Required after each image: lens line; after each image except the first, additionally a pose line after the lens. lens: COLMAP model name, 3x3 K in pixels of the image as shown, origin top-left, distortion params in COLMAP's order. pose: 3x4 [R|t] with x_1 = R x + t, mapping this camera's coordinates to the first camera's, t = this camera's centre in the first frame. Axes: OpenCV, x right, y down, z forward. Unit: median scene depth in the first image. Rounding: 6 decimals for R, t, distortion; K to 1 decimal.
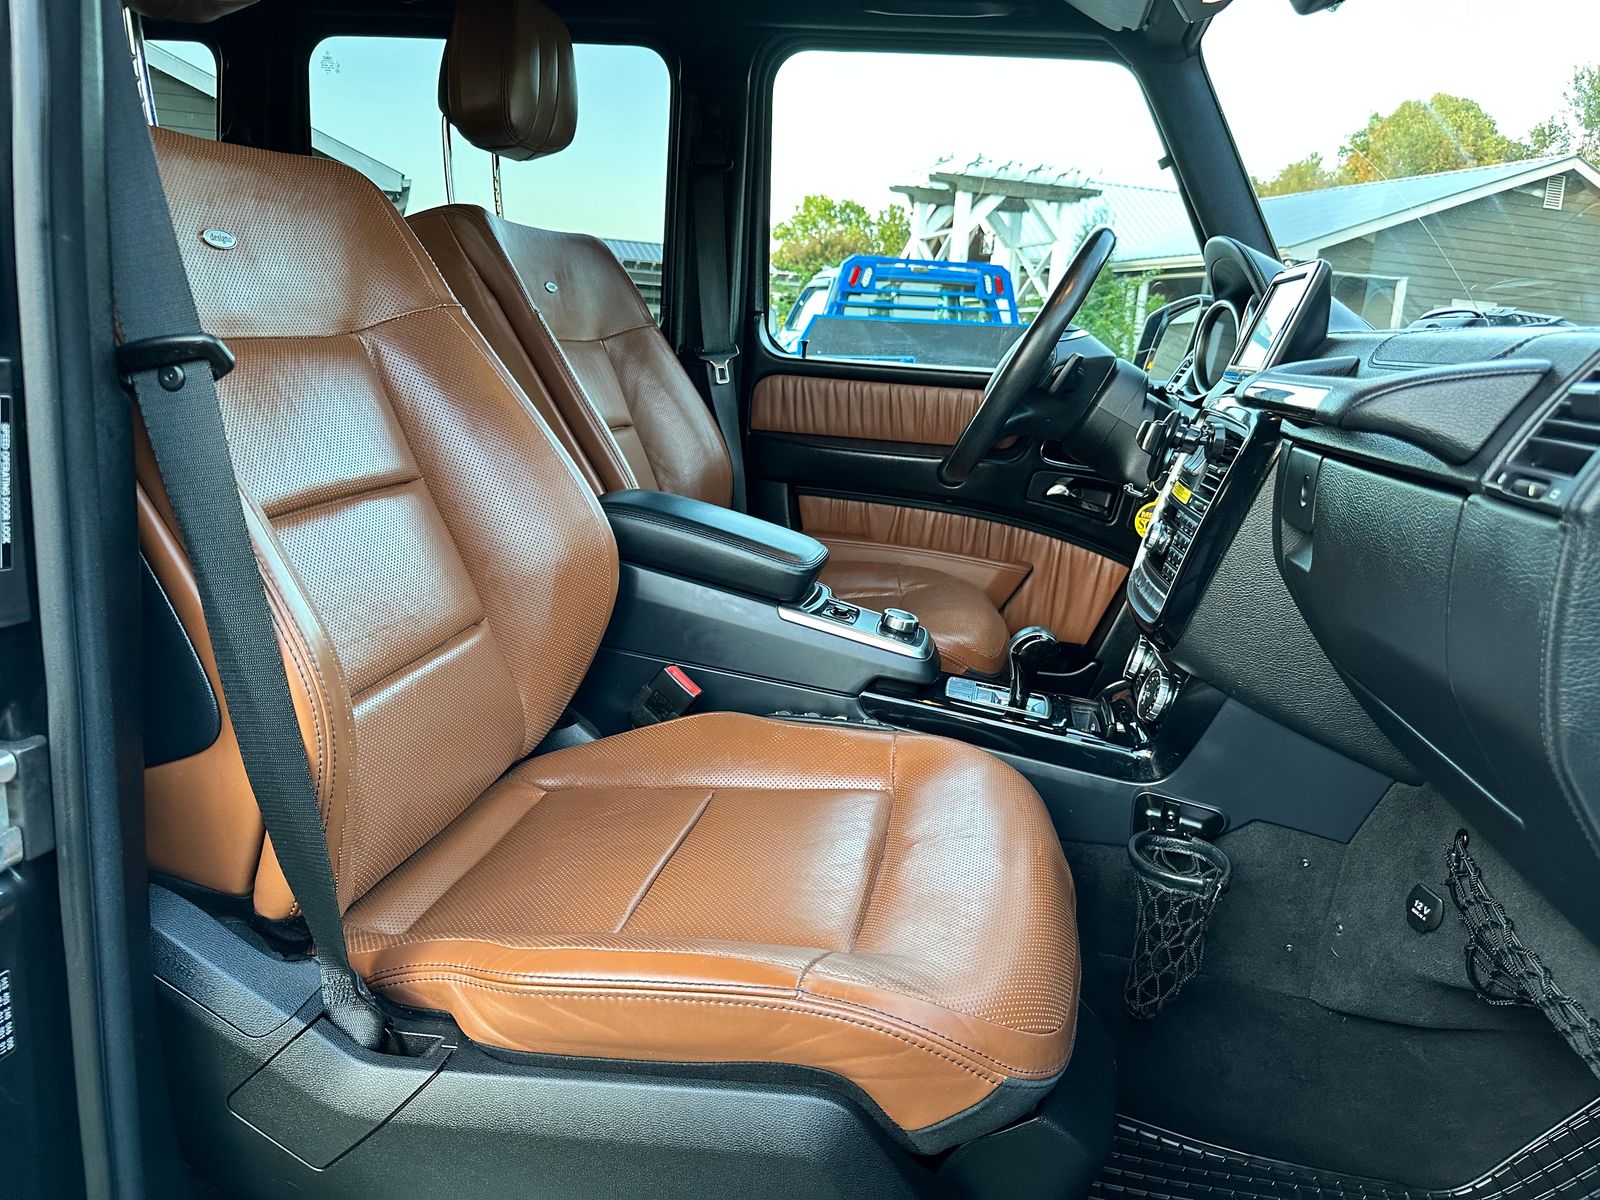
lens RADIAL K [[1142.8, 0, 800.0], [0, 1142.8, 600.0], [0, 0, 1]] dist [-0.001420, -0.003408]
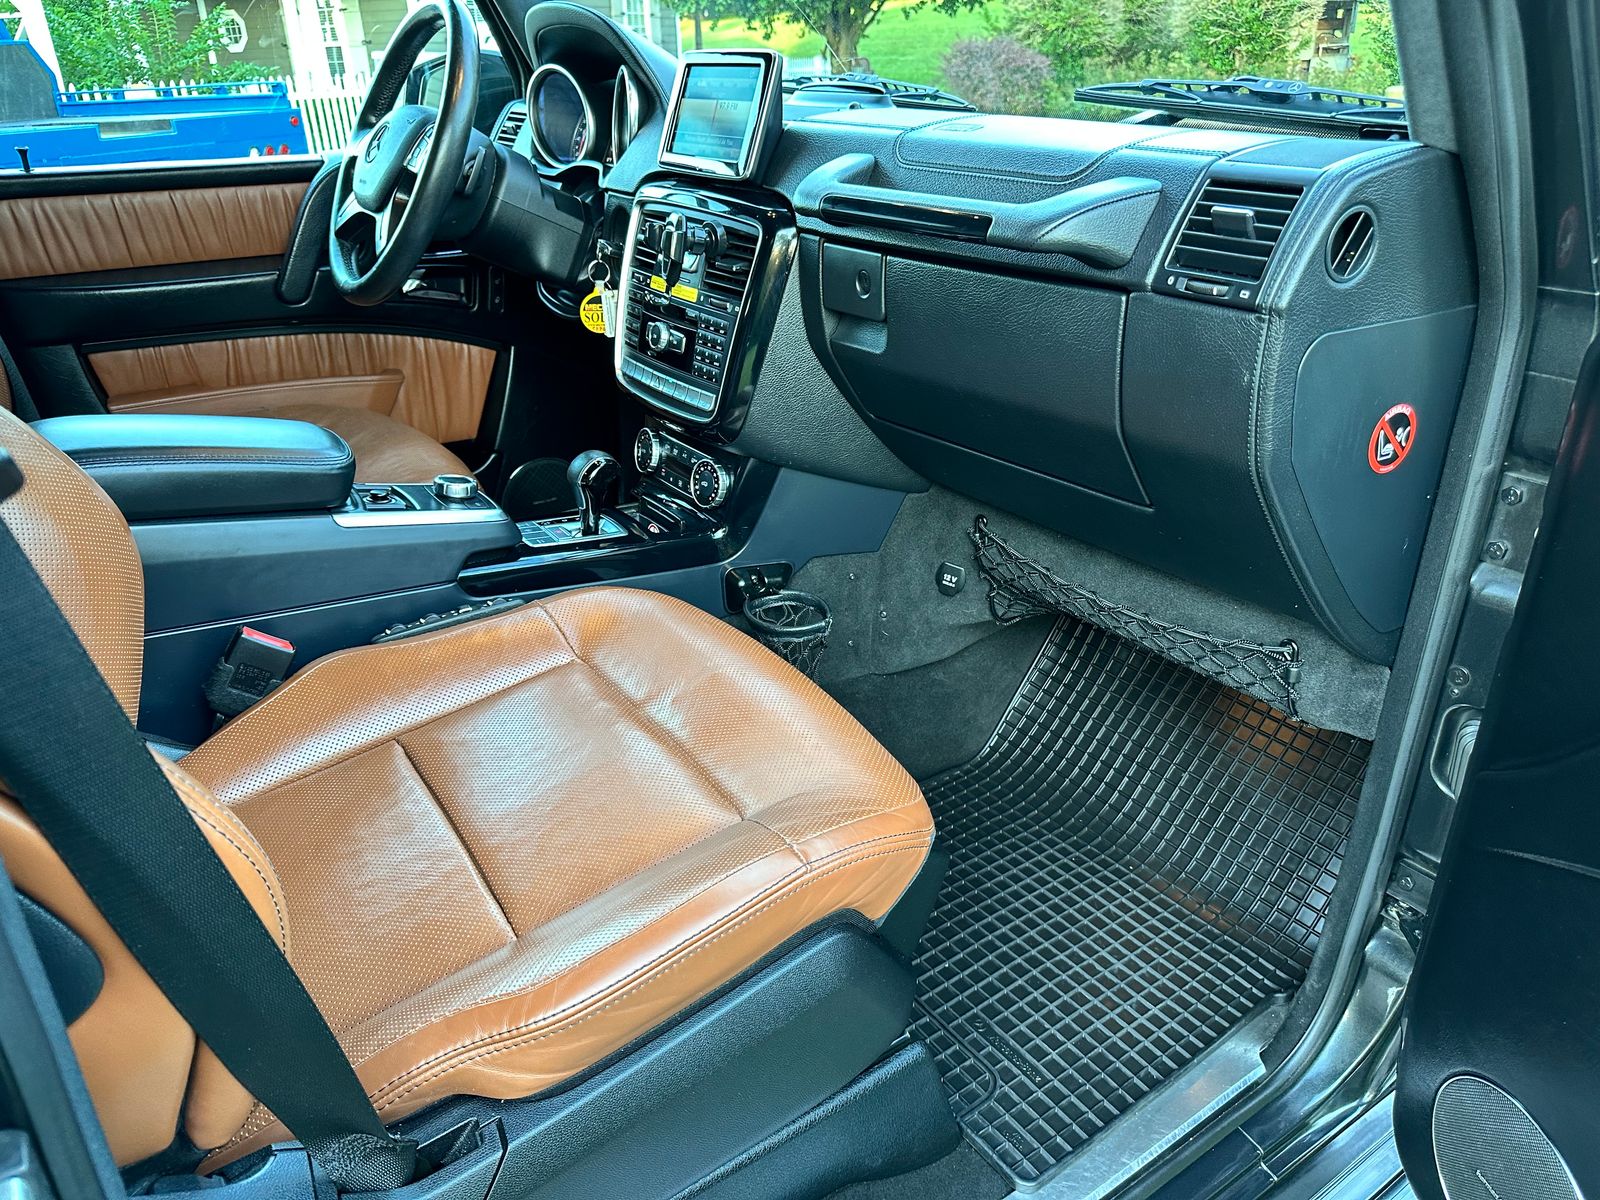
lens RADIAL K [[1134.3, 0, 800.0], [0, 1134.3, 600.0], [0, 0, 1]] dist [0.117923, -0.139460]
pose [[0.700656, -0.372326, 0.608650, -0.326468], [0.211978, 0.923157, 0.320695, -0.140576], [-0.681283, -0.095677, 0.725741, 0.126117]]
